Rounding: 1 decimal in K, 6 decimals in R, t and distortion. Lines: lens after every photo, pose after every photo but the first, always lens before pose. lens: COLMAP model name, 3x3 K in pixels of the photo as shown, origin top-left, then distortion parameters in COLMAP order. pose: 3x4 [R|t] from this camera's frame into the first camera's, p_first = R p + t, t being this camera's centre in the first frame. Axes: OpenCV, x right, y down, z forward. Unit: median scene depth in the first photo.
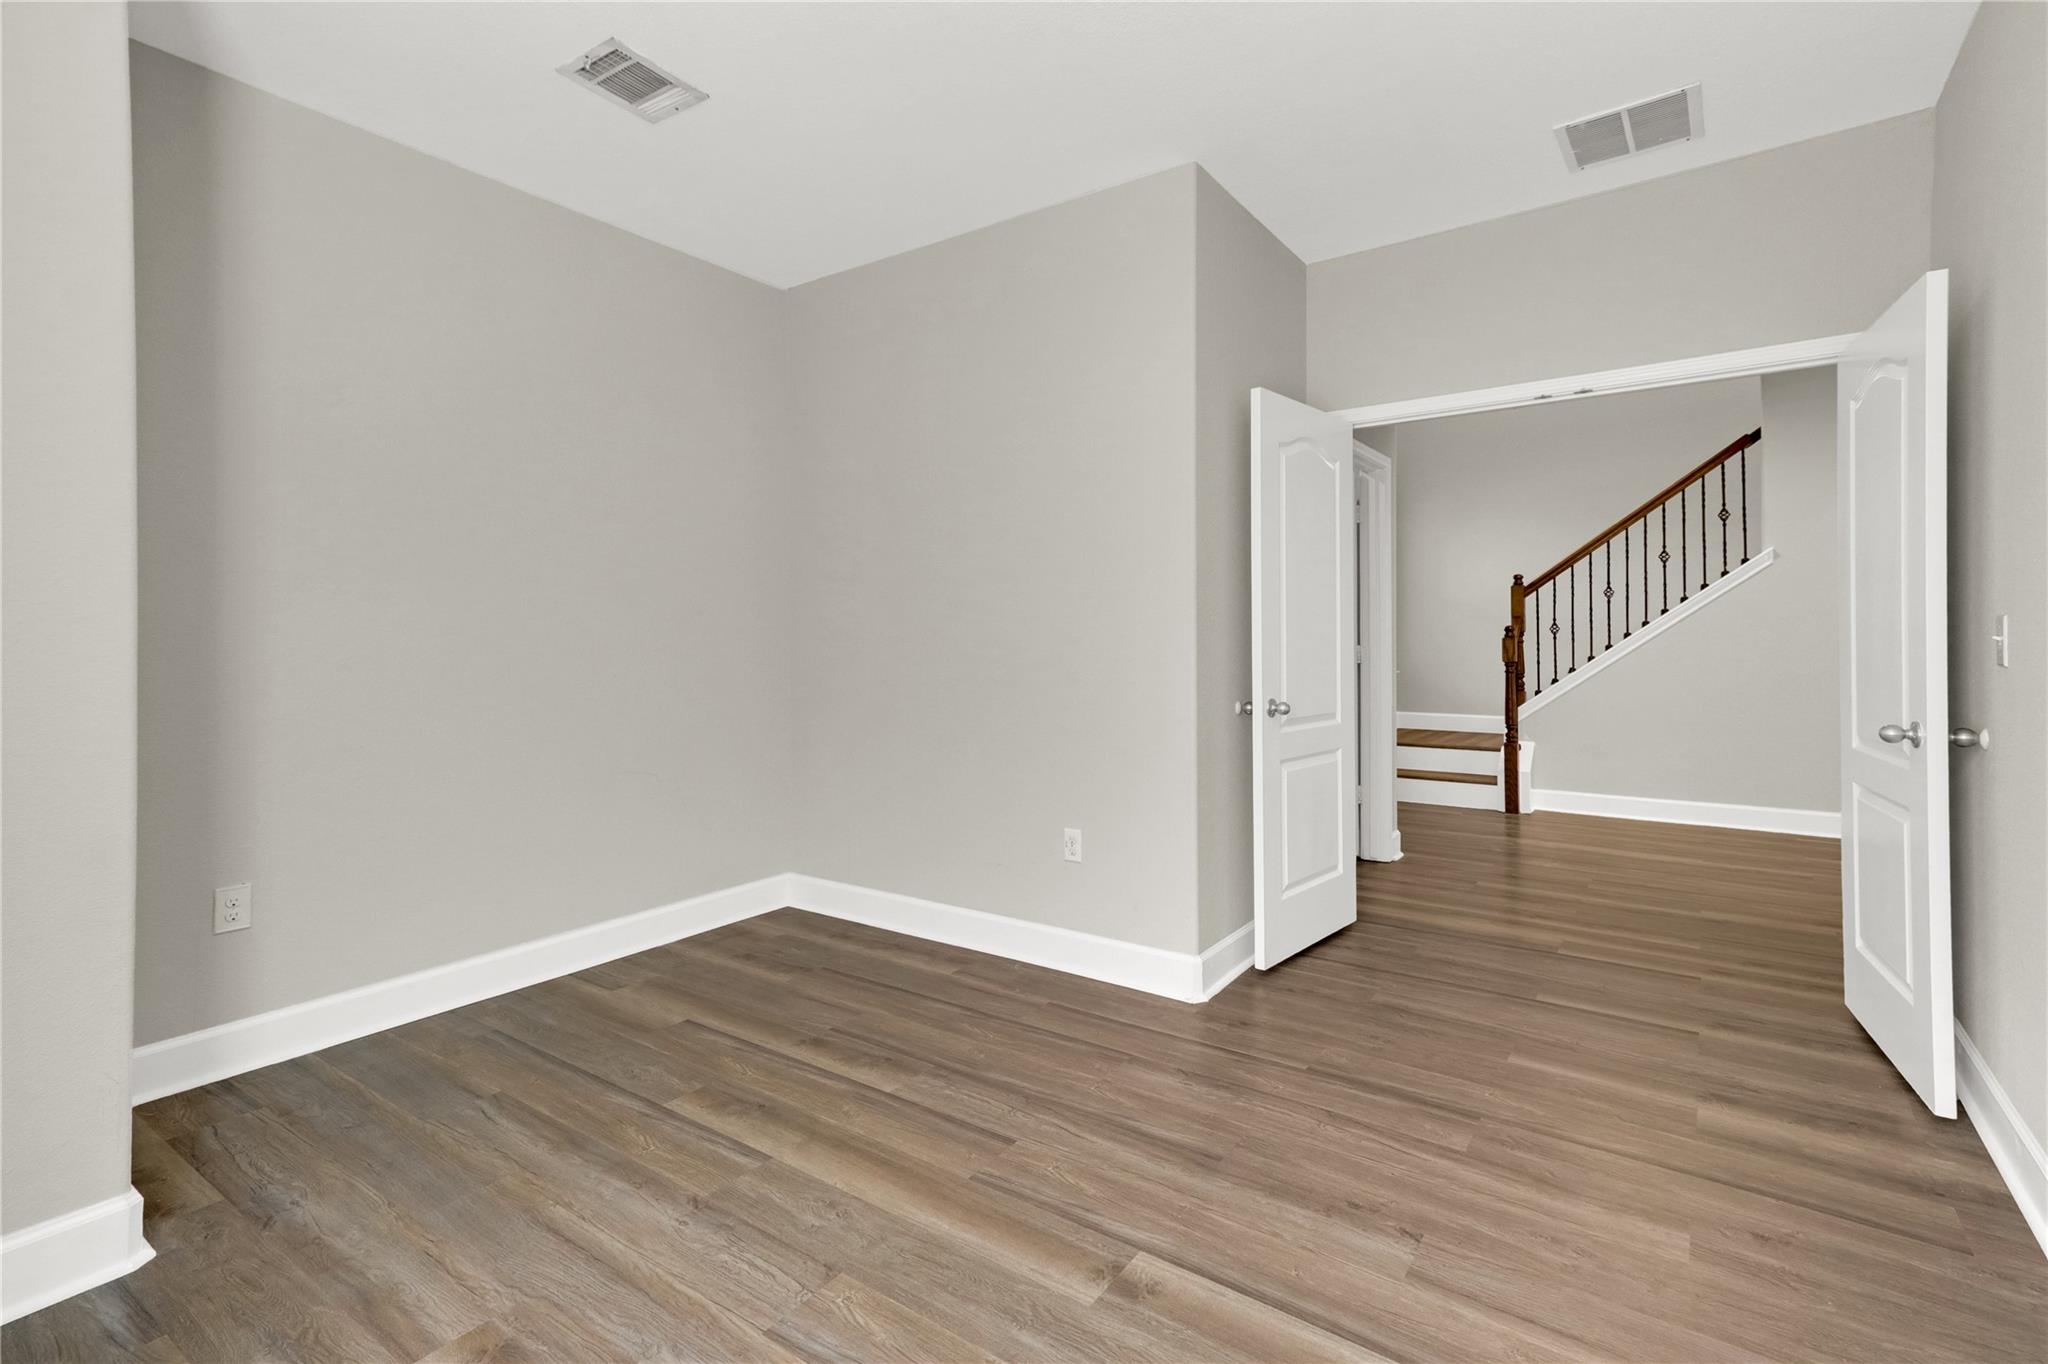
lens RADIAL K [[970.0, 0, 984.0], [0, 970.0, 667.6], [0, 0, 1]] dist [0.001065, 0.000171]
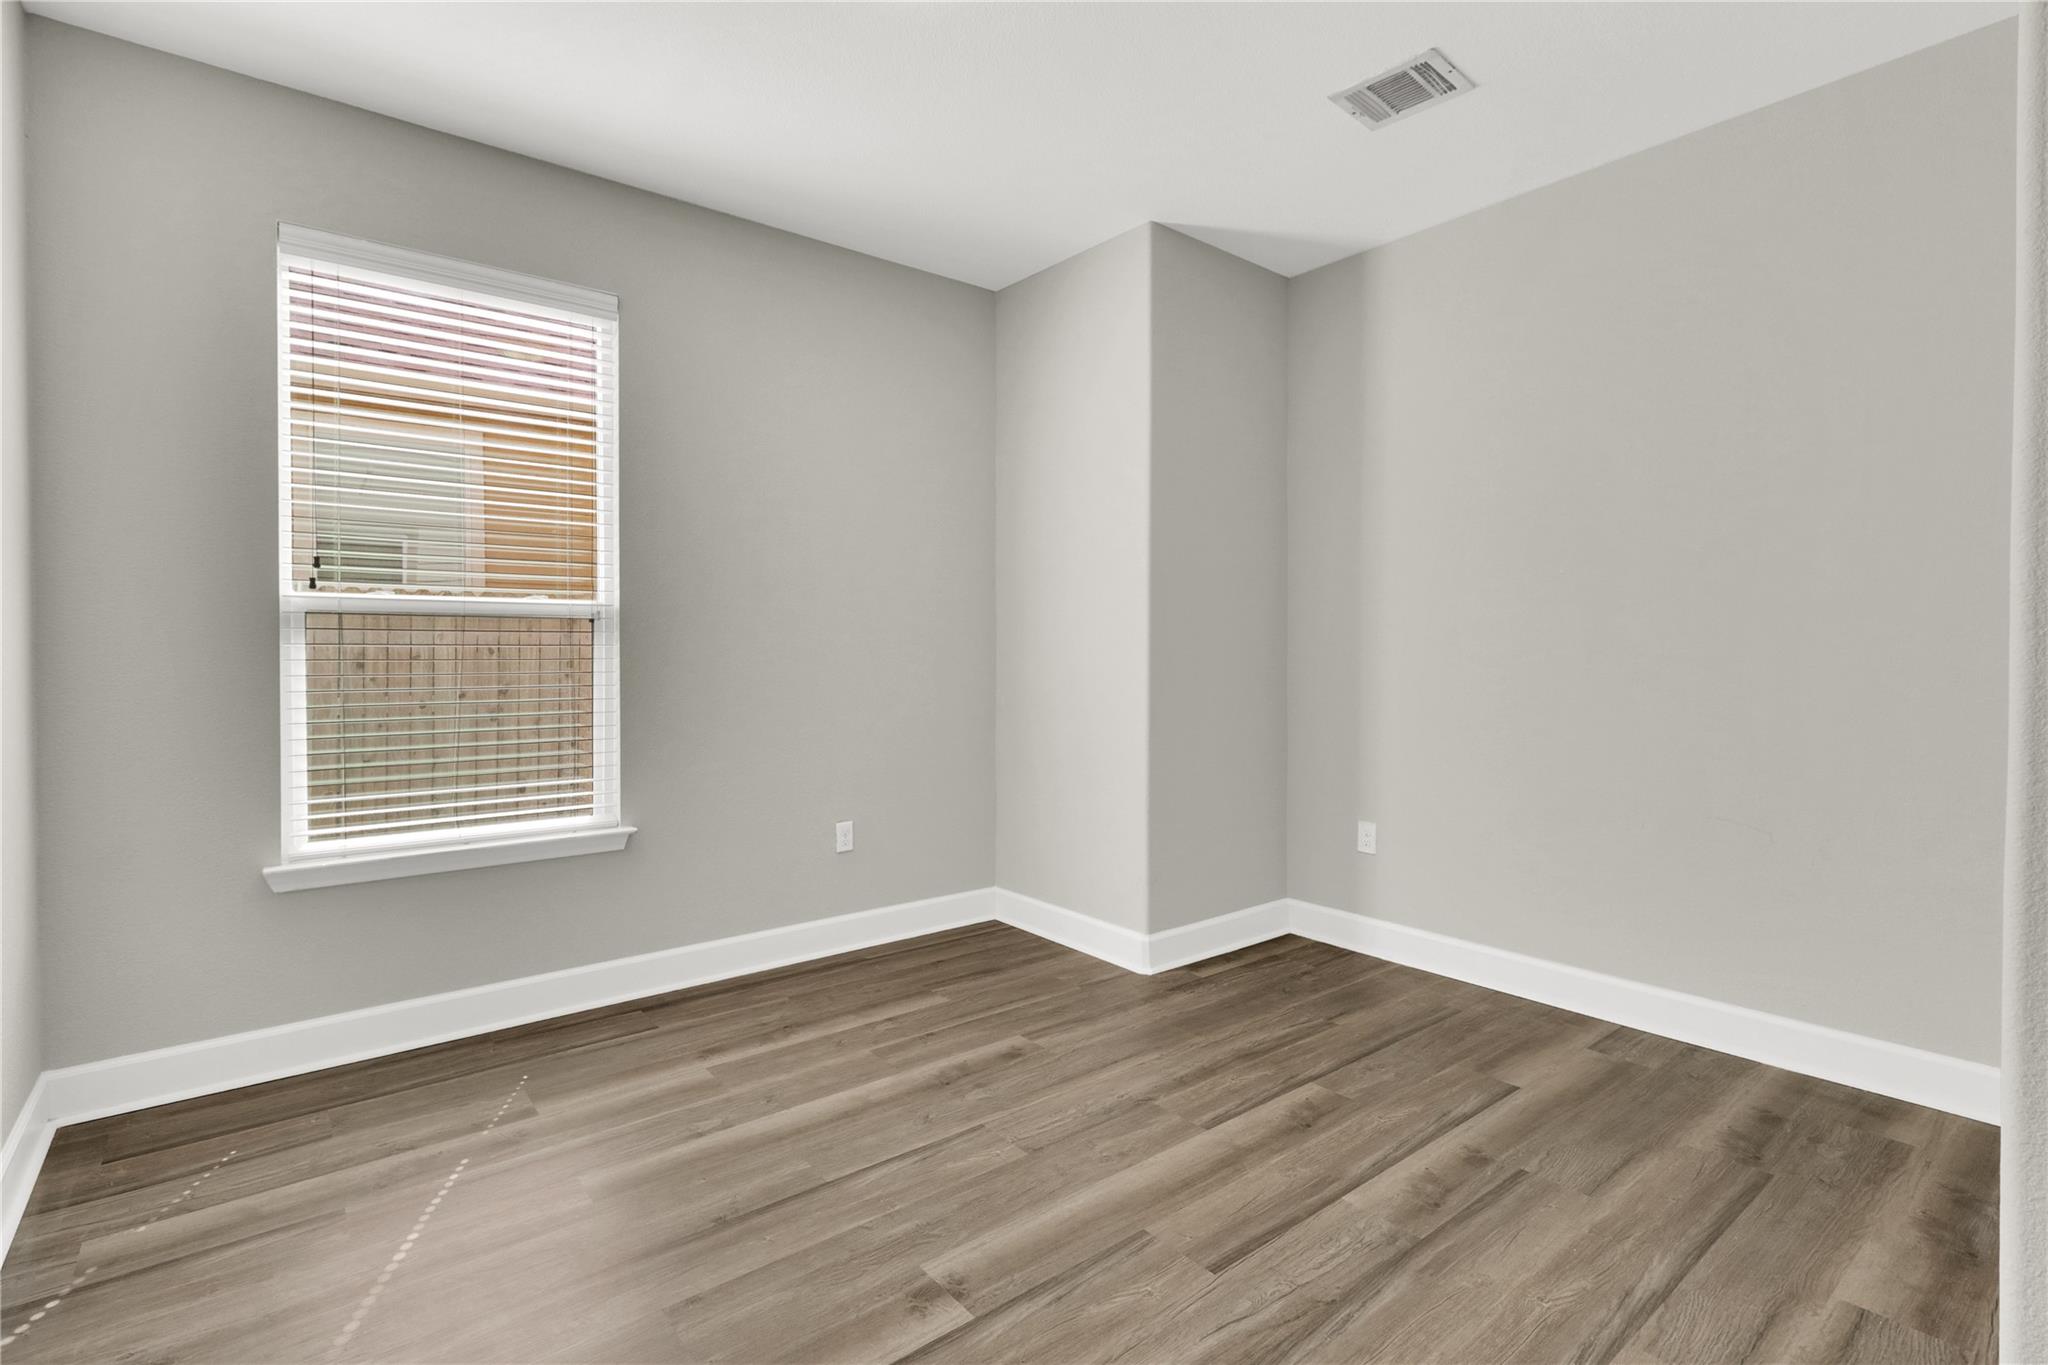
lens RADIAL K [[970.0, 0, 984.0], [0, 970.0, 668.1], [0, 0, 1]] dist [0.001065, 0.000171]
pose [[-0.283813, 0.031129, -0.958374, 0.792171], [-0.030571, 0.998671, 0.041491, -0.030345], [0.958392, 0.041074, -0.282484, 0.977658]]
